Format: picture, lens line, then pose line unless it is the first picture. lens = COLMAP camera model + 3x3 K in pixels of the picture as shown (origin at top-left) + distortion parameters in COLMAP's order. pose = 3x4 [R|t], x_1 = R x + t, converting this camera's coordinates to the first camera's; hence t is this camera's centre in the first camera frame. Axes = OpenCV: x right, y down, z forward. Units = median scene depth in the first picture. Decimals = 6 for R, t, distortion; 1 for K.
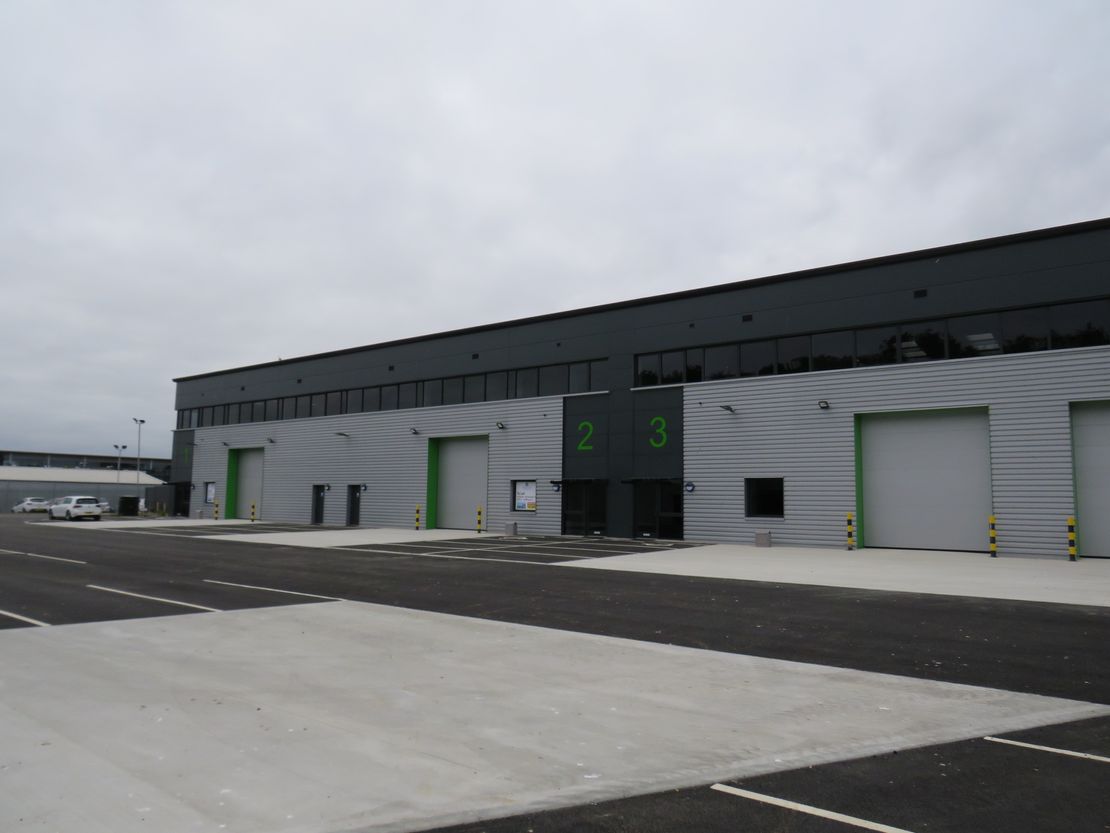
lens RADIAL K [[789.2, 0, 547.3], [0, 789.2, 415.5], [0, 0, 1]] dist [-0.021464, 0.003786]
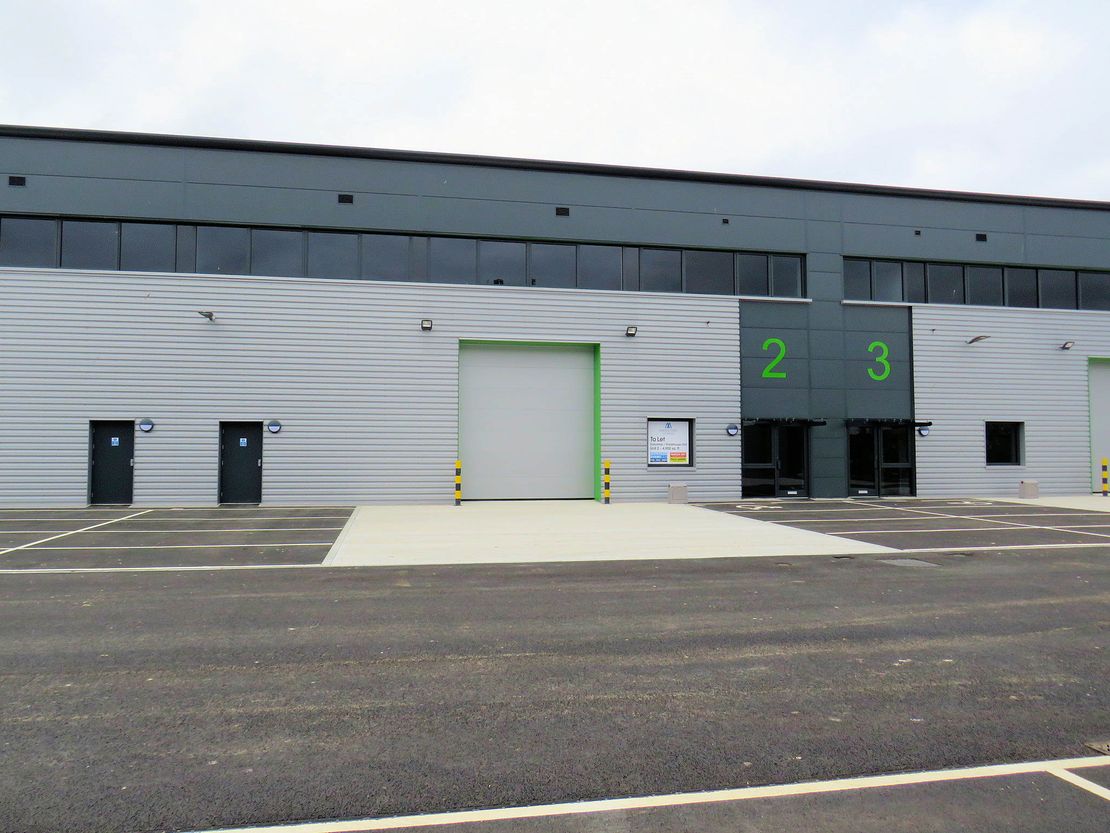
lens RADIAL K [[984.3, 0, 554.9], [0, 984.3, 382.2], [0, 0, 1]] dist [-0.039334, 0.010700]
pose [[0.619538, 0.042016, 0.783841, -0.760571], [-0.078266, 0.996897, 0.008424, 0.054784], [-0.781055, -0.066567, 0.620904, 0.597123]]
